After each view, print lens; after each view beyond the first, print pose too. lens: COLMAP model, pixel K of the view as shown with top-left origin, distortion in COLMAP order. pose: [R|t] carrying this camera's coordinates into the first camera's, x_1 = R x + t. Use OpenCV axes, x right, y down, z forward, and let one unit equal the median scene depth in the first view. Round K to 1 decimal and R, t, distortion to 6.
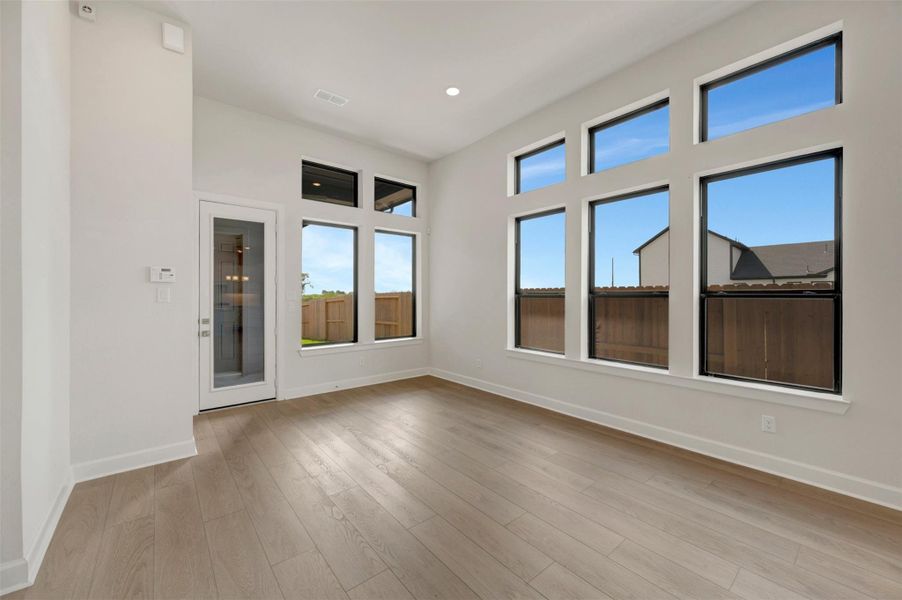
lens RADIAL K [[354.9, 0, 451.2], [0, 354.9, 296.6], [0, 0, 1]] dist [-0.001408, -0.000259]
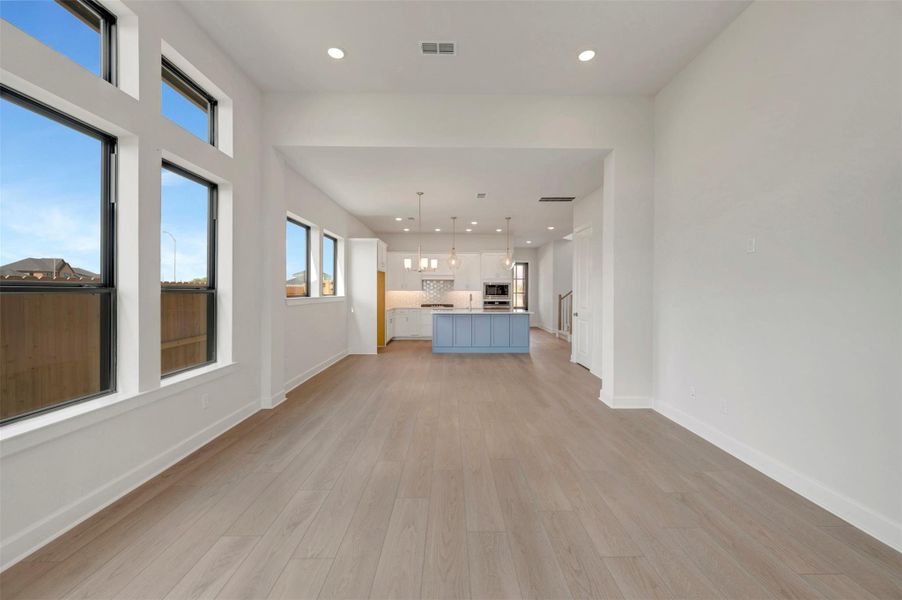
lens RADIAL K [[356.2, 0, 452.1], [0, 356.2, 291.9], [0, 0, 1]] dist [0.001083, 0.000063]
pose [[-0.773885, -0.003041, 0.633319, -0.268189], [-0.000599, 0.999992, 0.004070, -0.002652], [-0.633326, 0.002770, -0.773880, 0.794885]]
